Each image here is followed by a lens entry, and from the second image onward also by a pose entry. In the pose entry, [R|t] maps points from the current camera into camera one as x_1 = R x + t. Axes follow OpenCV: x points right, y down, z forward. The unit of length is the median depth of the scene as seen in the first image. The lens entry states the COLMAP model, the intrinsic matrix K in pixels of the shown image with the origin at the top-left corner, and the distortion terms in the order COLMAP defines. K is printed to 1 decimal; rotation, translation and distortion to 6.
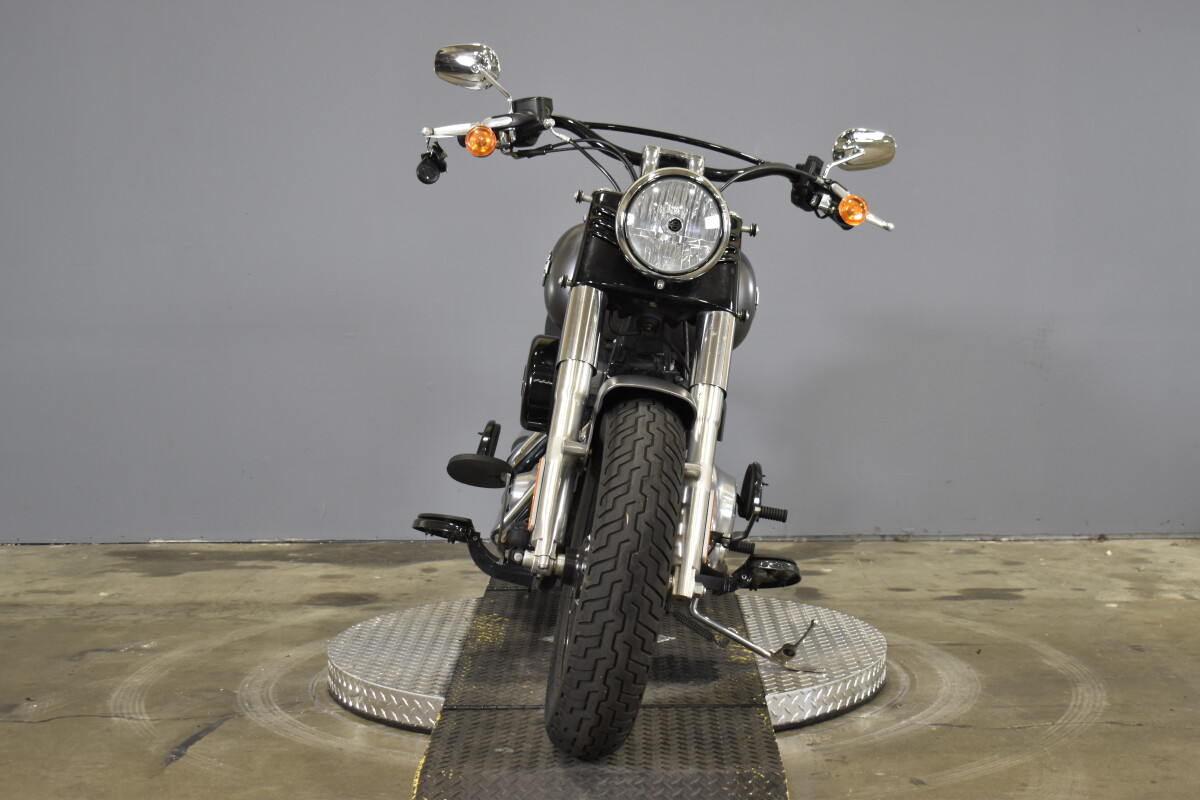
lens RADIAL K [[2343.8, 0, 606.9], [0, 2343.8, 399.0], [0, 0, 1]] dist [0.018533, 0.000000]
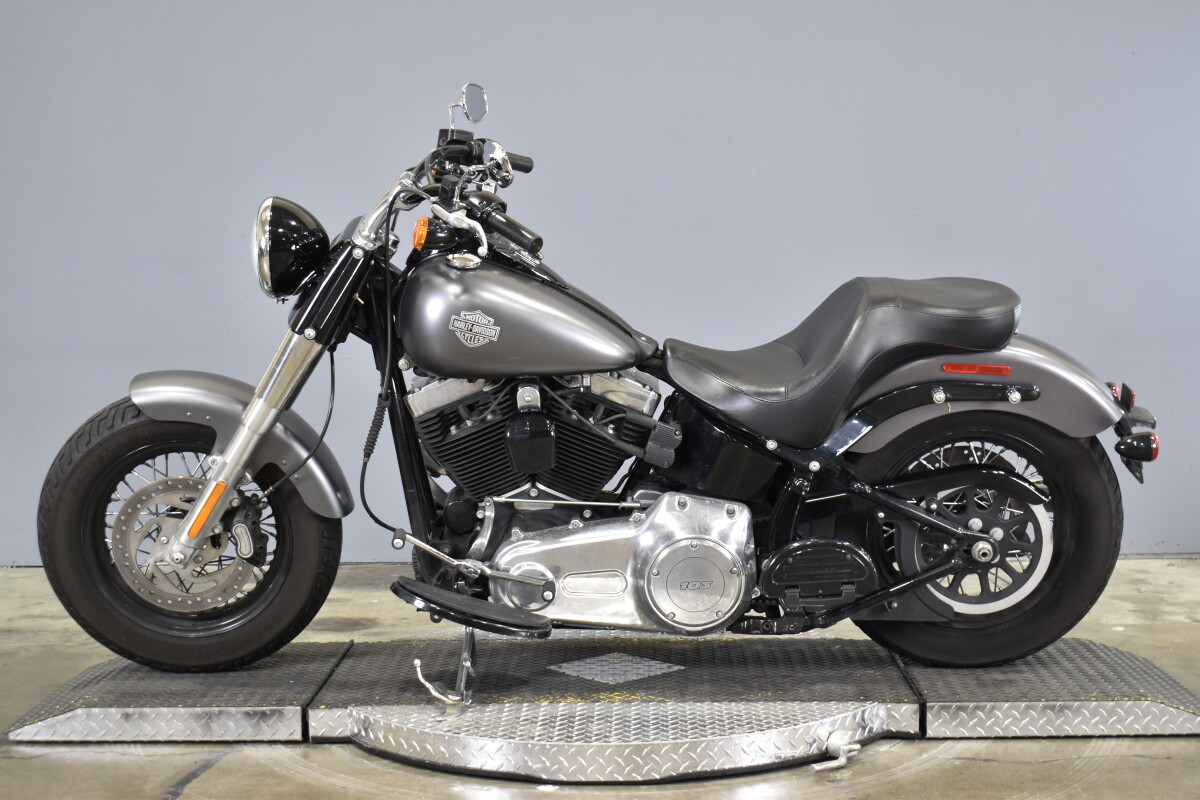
lens RADIAL K [[2112.0, 0, 598.0], [0, 2112.0, 400.0], [0, 0, 1]] dist [0.004315, 0.000000]
pose [[0.999861, -0.001265, 0.016619, -0.019774], [0.001369, 0.999980, -0.006238, -0.003501], [-0.016610, 0.006260, 0.999842, 0.110485]]
